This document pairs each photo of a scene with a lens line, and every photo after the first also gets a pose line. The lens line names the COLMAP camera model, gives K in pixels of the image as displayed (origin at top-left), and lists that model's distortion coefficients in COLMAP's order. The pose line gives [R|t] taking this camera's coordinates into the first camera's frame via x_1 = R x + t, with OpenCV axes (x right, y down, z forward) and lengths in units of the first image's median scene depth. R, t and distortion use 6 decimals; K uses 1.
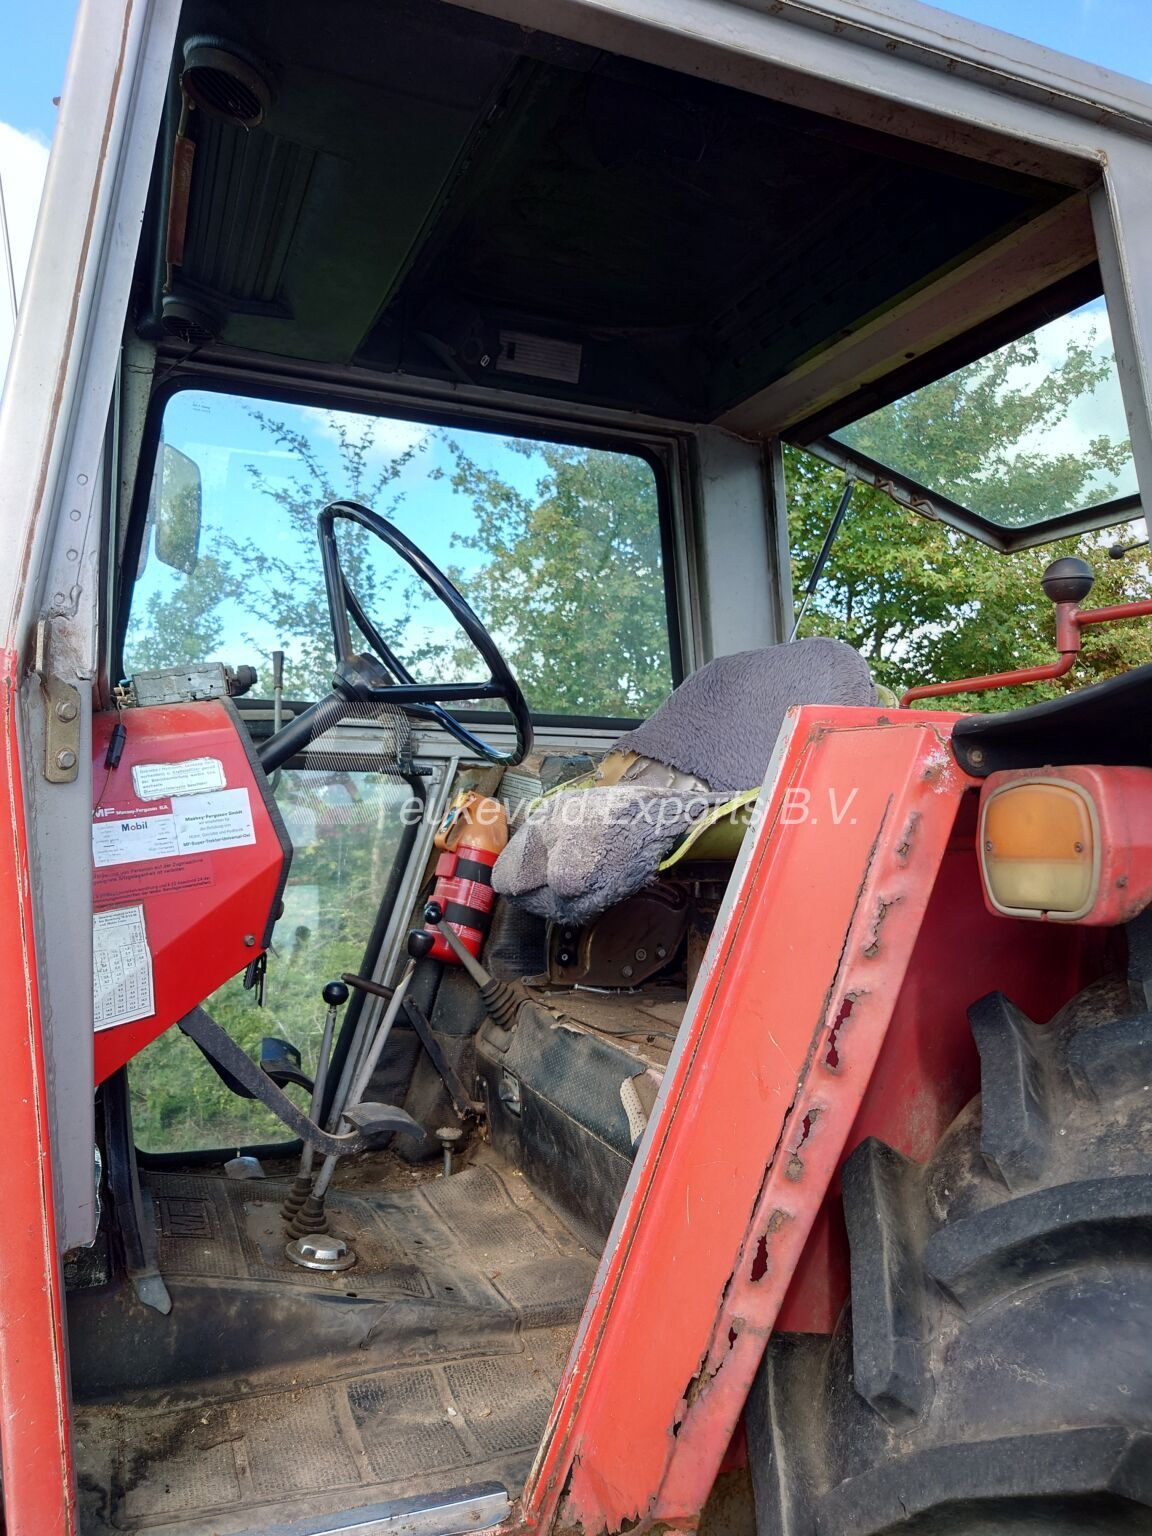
lens RADIAL K [[1113.6, 0, 576.0], [0, 1113.6, 768.0], [0, 0, 1]] dist [0.003427, 0.004945]
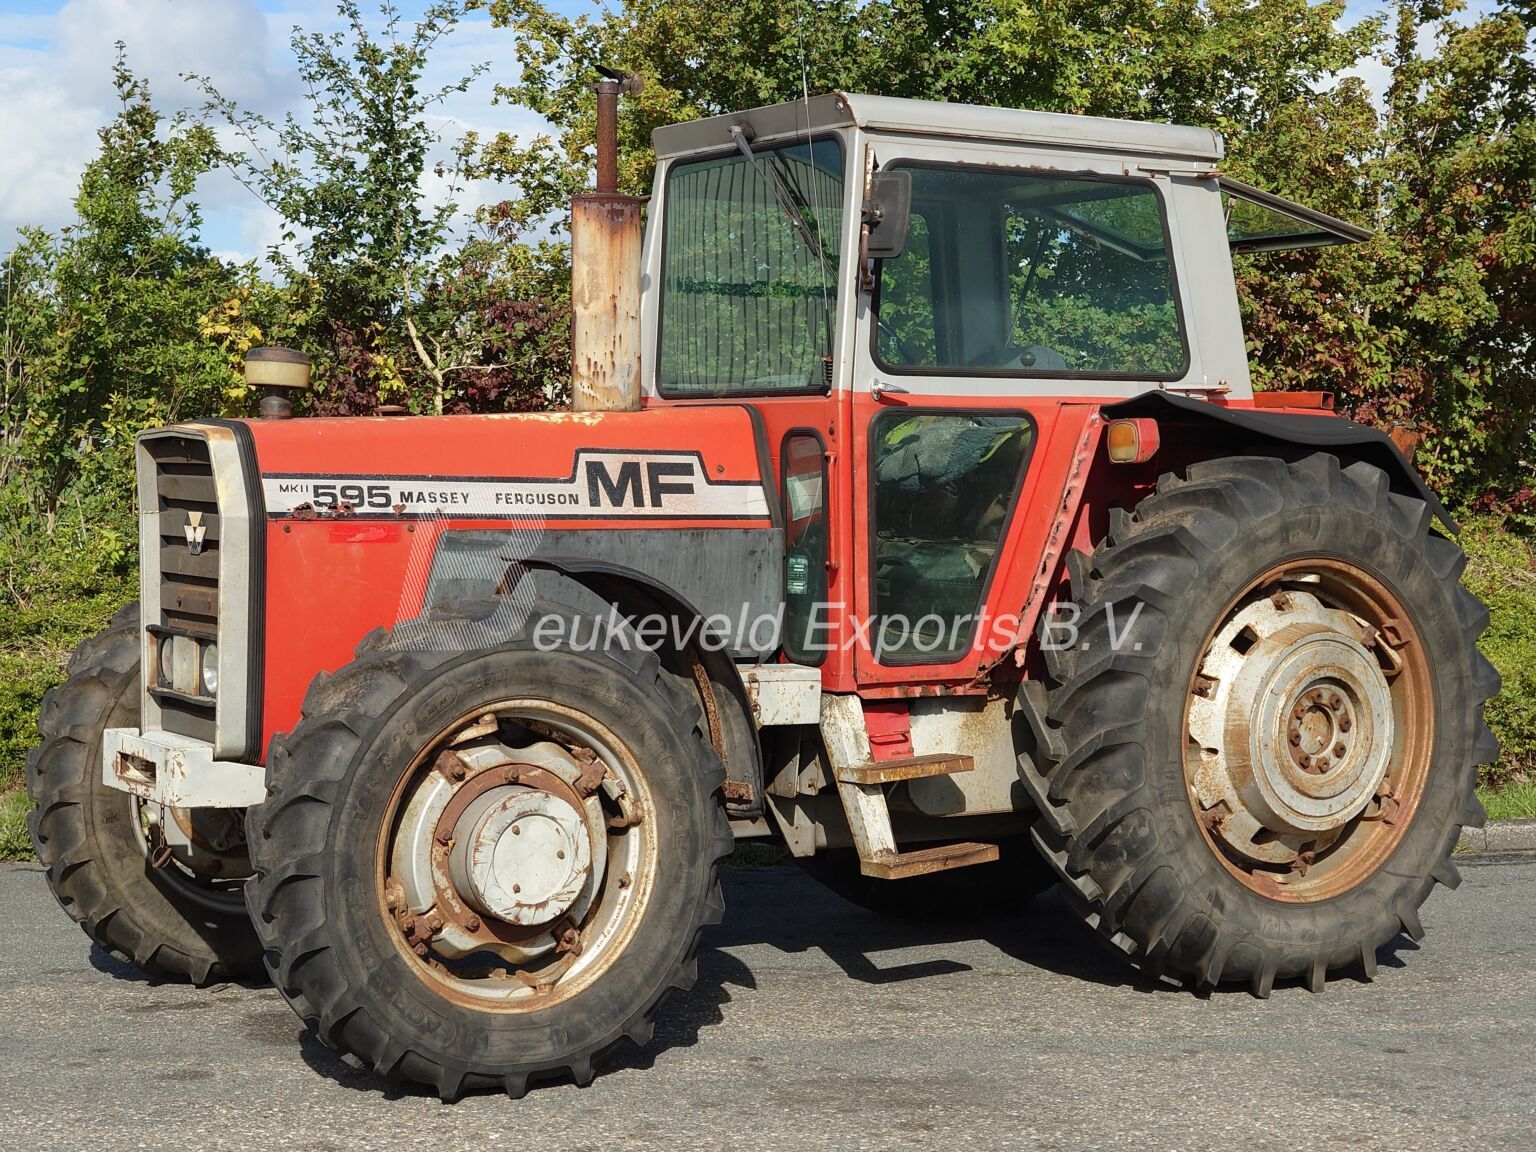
lens RADIAL K [[2564.7, 0, 768.0], [0, 2564.7, 576.0], [0, 0, 1]] dist [0.156059, 0.395818]
pose [[0.985030, -0.026935, 0.170264, -1.910484], [0.013139, 0.996575, 0.081641, -0.169641], [-0.171880, -0.078181, 0.982011, -6.254596]]
